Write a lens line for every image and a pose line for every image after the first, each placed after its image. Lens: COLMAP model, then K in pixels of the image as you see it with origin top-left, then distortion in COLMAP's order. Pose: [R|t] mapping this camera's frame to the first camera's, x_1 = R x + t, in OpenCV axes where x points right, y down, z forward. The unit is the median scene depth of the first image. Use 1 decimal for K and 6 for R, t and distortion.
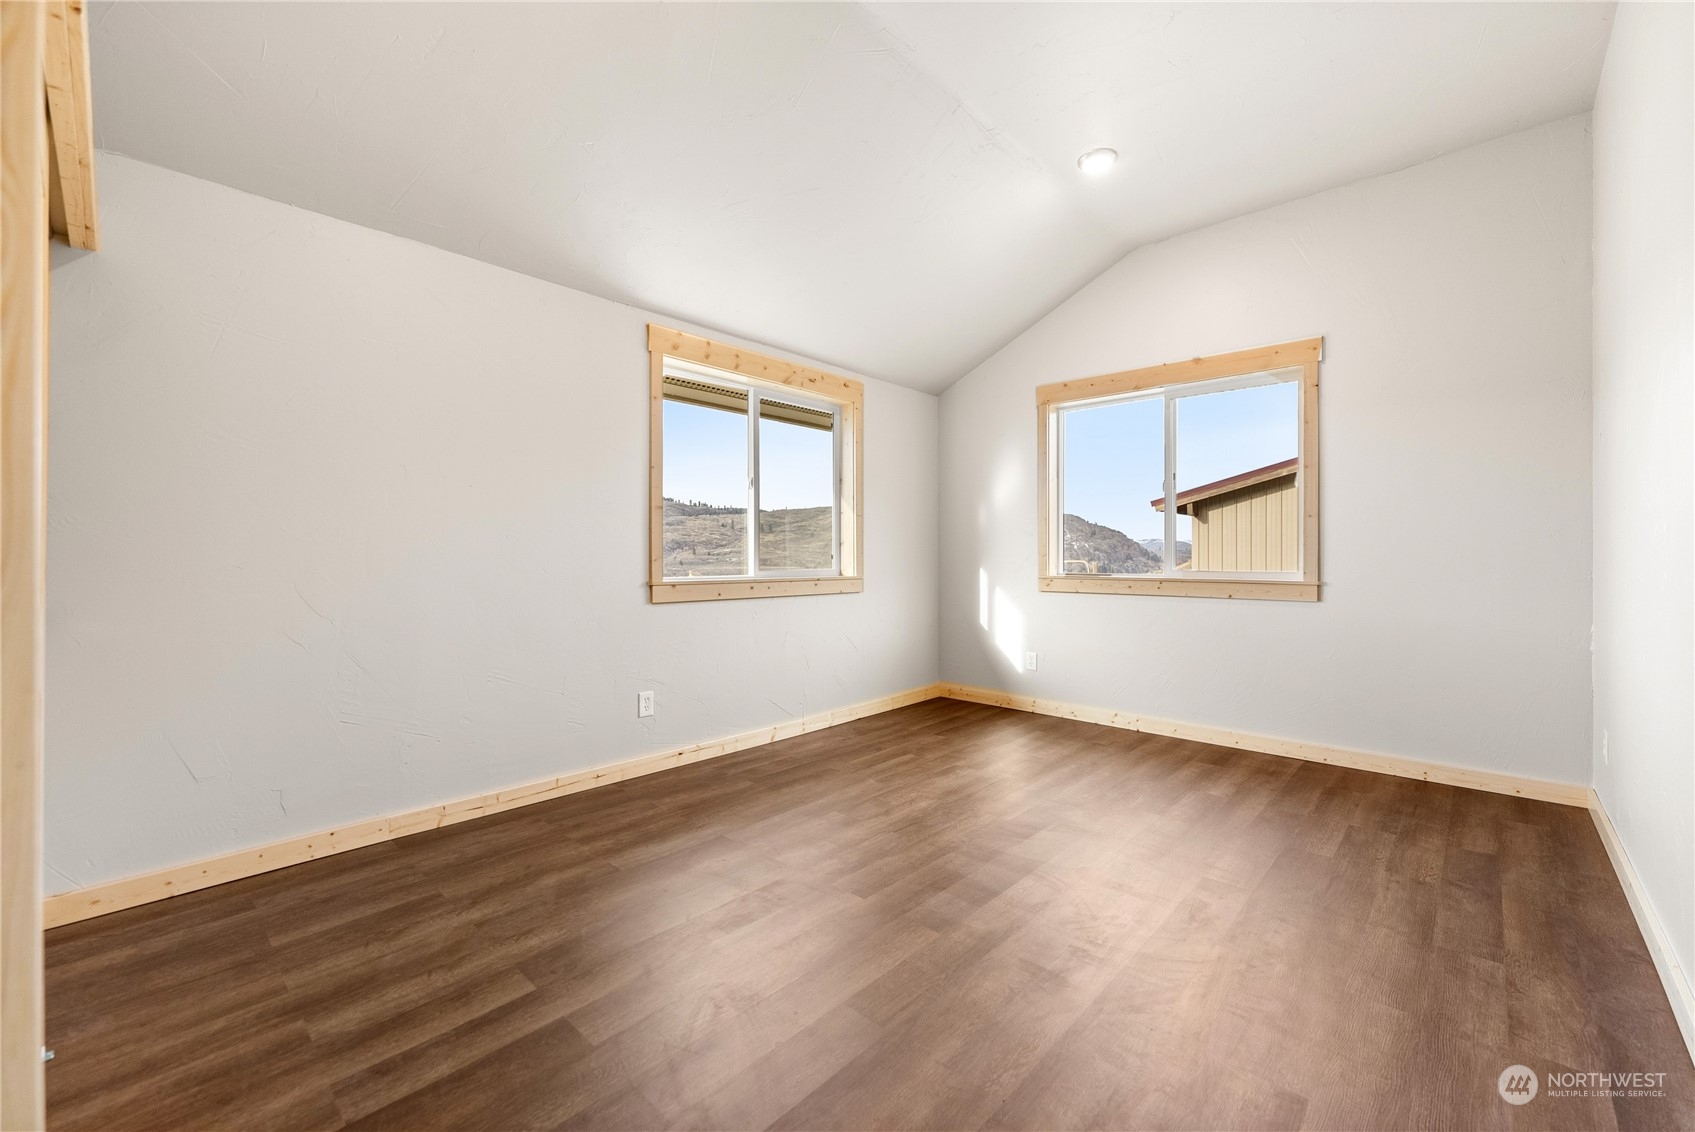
lens RADIAL K [[690.3, 0, 850.9], [0, 690.3, 563.8], [0, 0, 1]] dist [-0.001493, 0.000789]
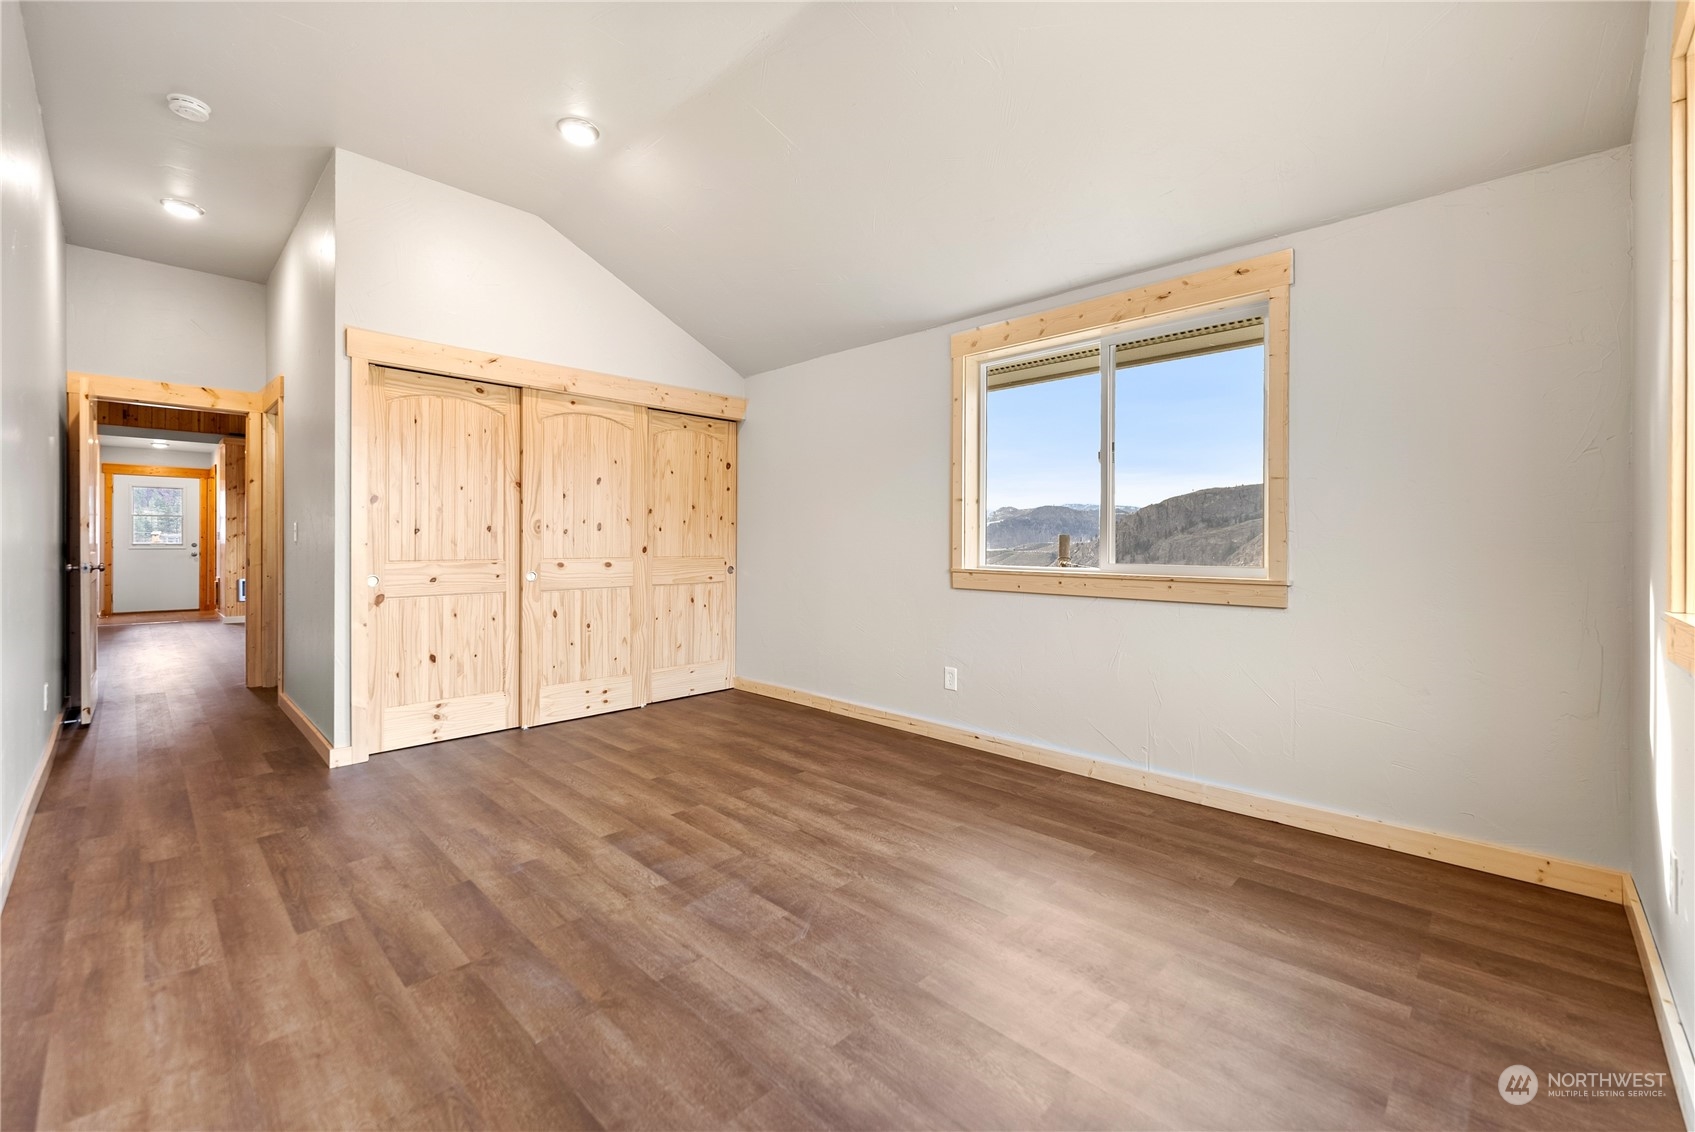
lens RADIAL K [[690.3, 0, 854.5], [0, 690.3, 561.0], [0, 0, 1]] dist [-0.001493, 0.000789]
pose [[-0.025471, 0.017833, -0.999517, 0.789121], [-0.020394, 0.999624, 0.018354, -0.002382], [0.999468, 0.020851, -0.025098, 0.851397]]
